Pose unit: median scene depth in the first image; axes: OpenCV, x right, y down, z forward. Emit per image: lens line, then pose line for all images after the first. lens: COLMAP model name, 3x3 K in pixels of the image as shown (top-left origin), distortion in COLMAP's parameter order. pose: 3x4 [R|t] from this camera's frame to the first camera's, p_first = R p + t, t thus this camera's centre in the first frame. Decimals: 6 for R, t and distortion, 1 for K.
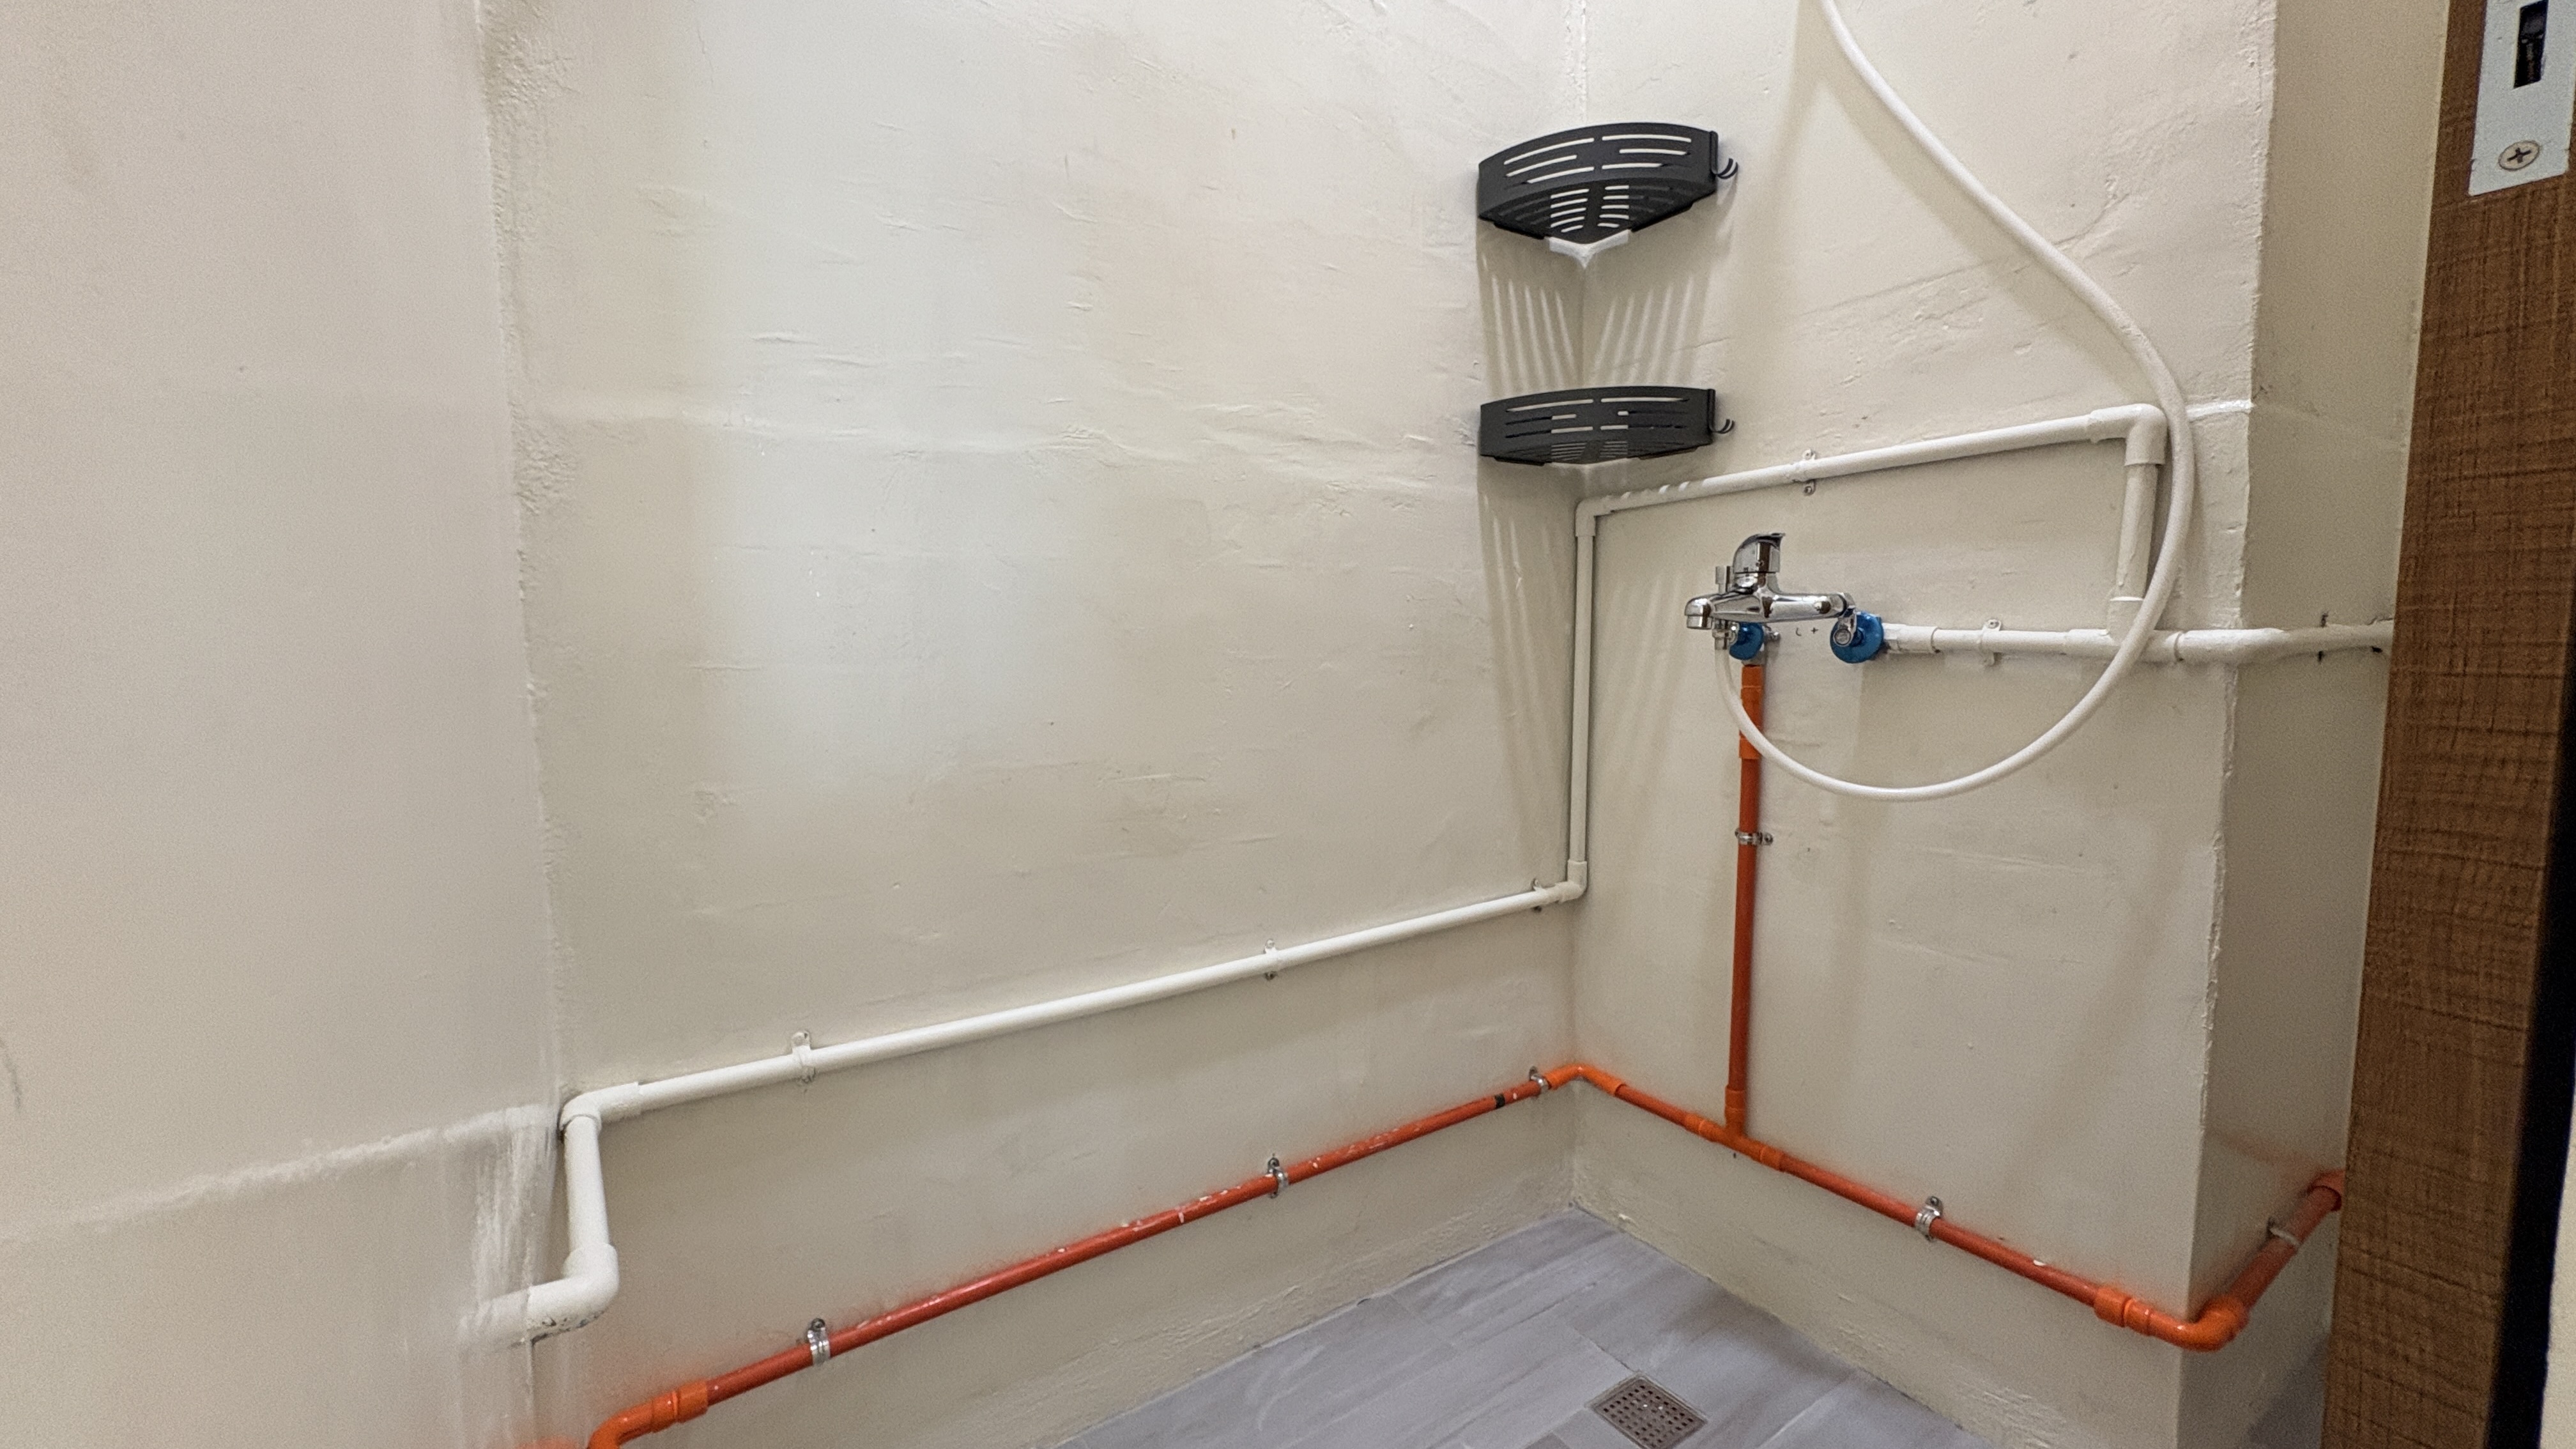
lens RADIAL K [[1049.2, 0, 1288.5], [0, 1049.2, 720.0], [0, 0, 1]] dist [0.002465, 0.000180]
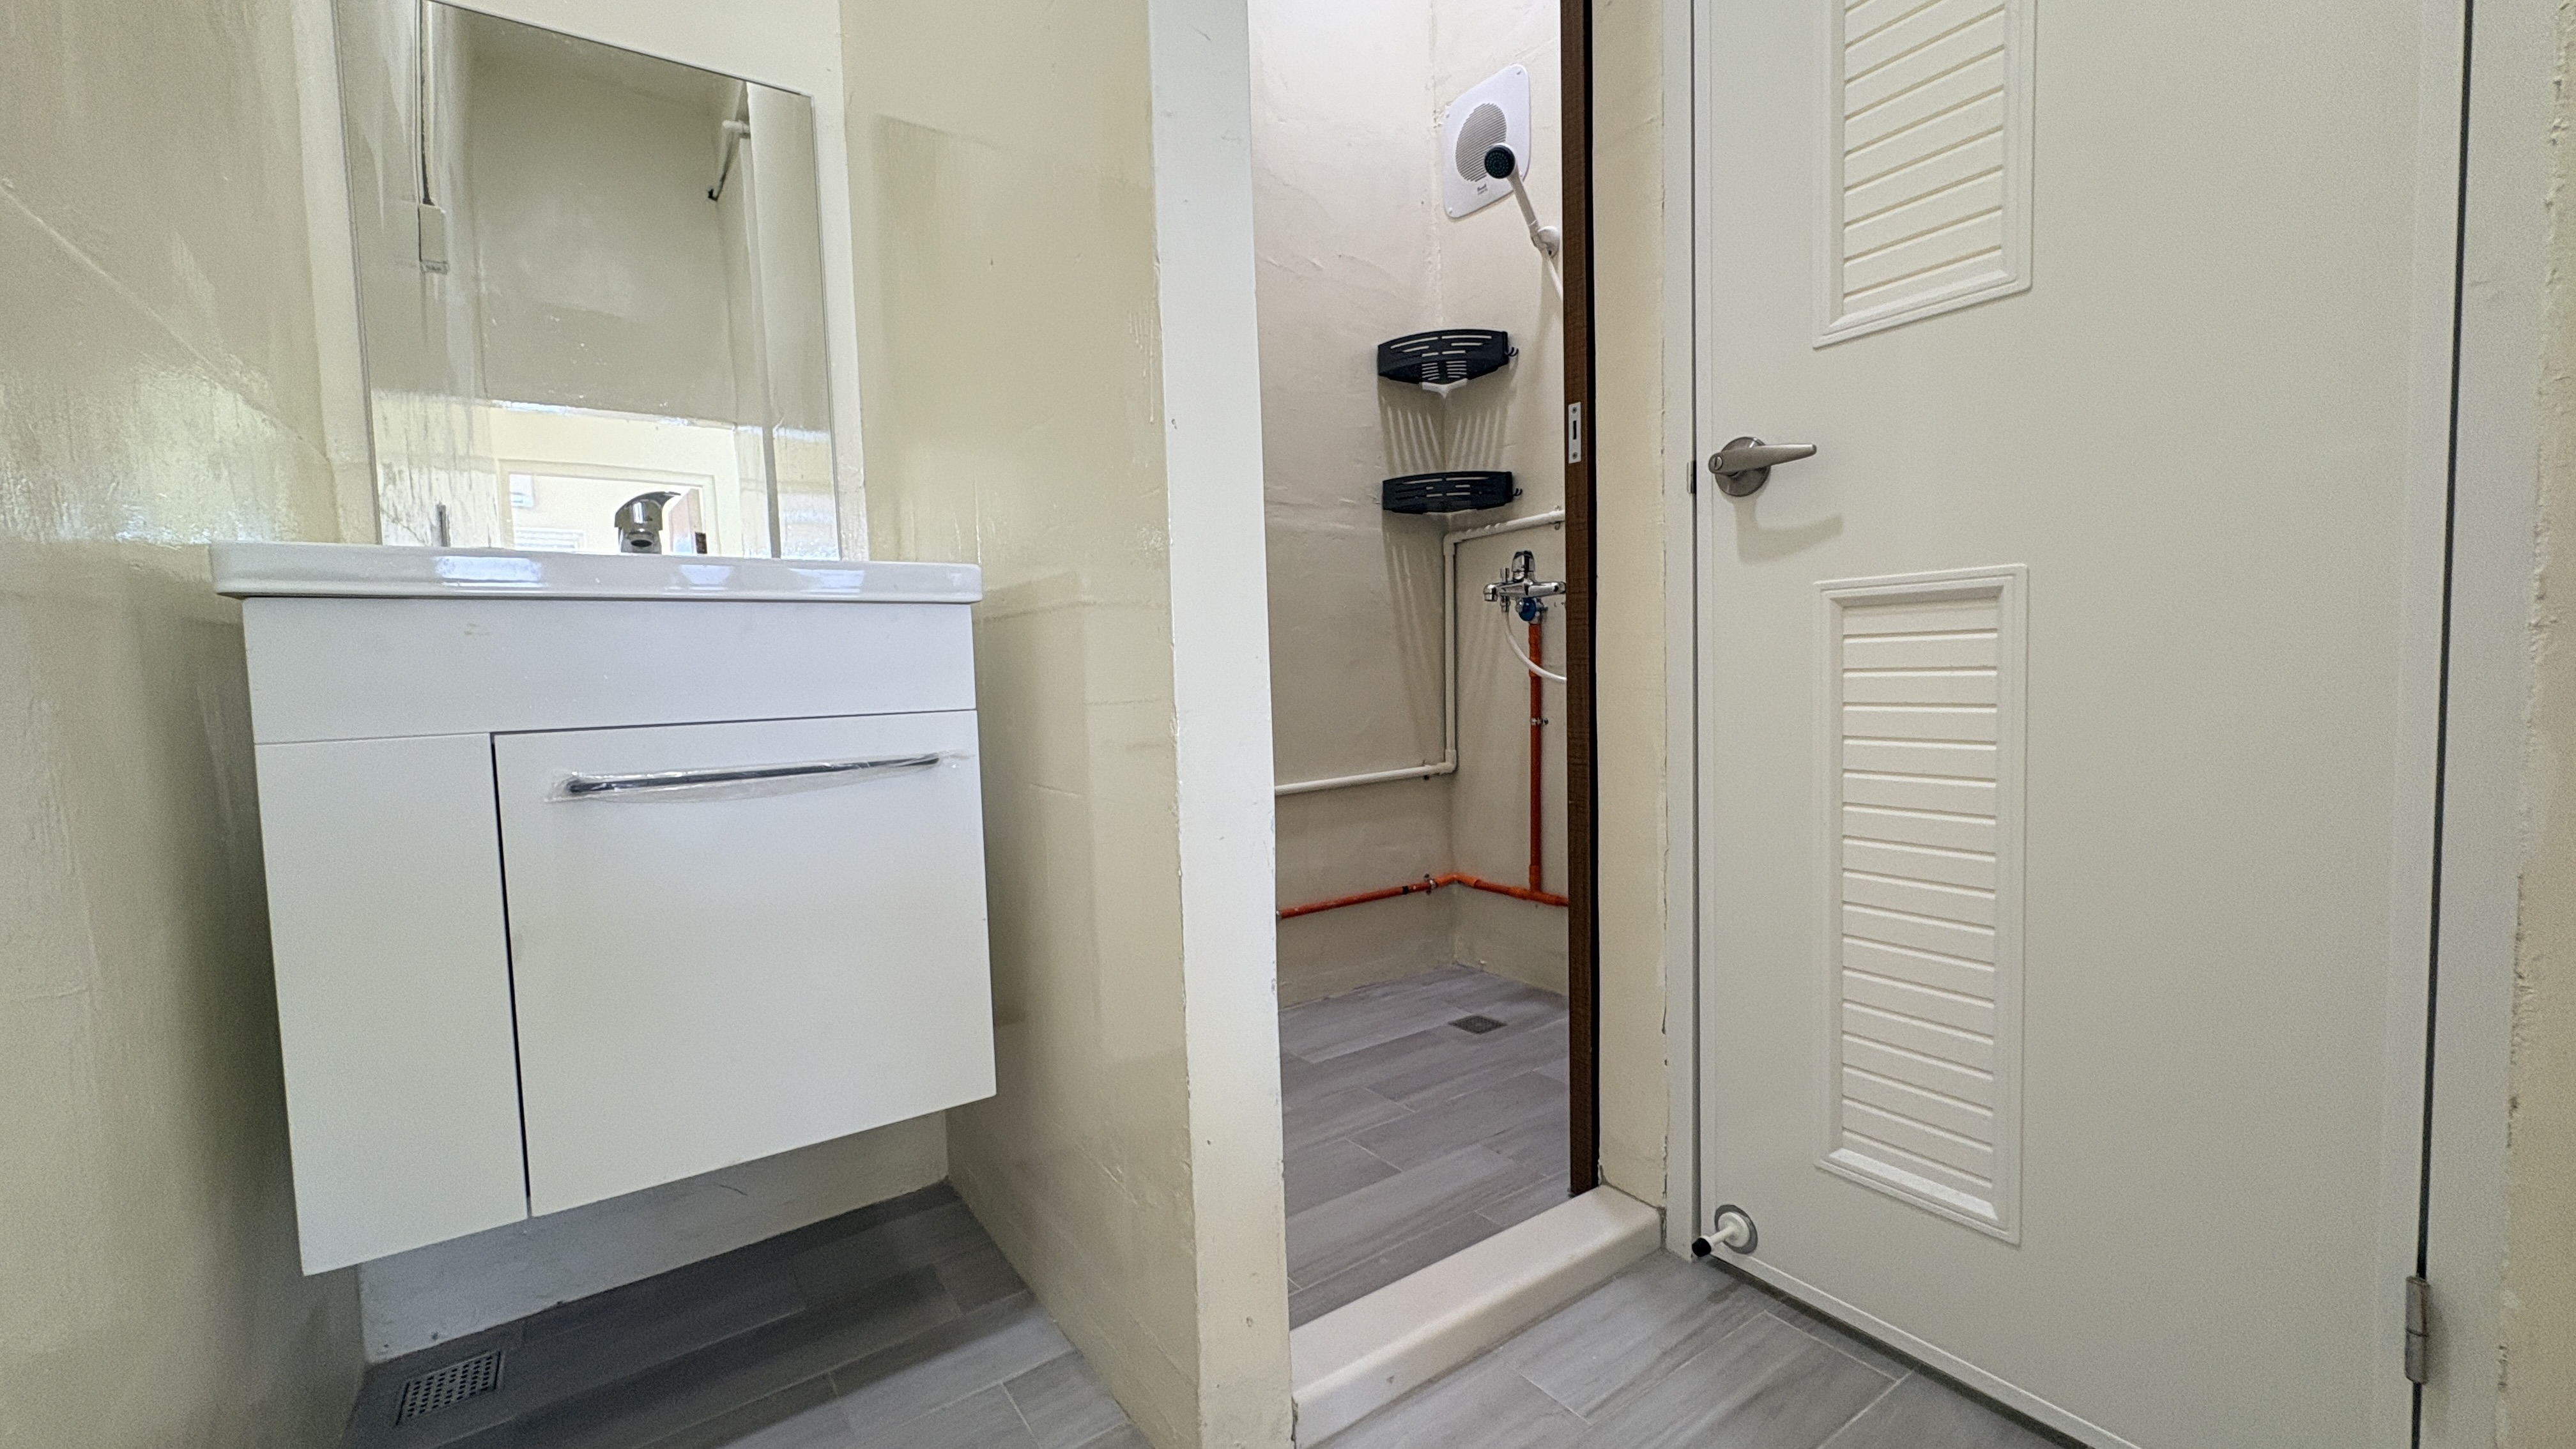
lens RADIAL K [[1049.2, 0, 1286.8], [0, 1049.2, 731.5], [0, 0, 1]] dist [0.002465, 0.000180]
pose [[0.999550, -0.019318, 0.022936, -0.023801], [0.019744, 0.999634, -0.018497, 0.142106], [-0.022570, 0.018942, 0.999566, -0.714251]]
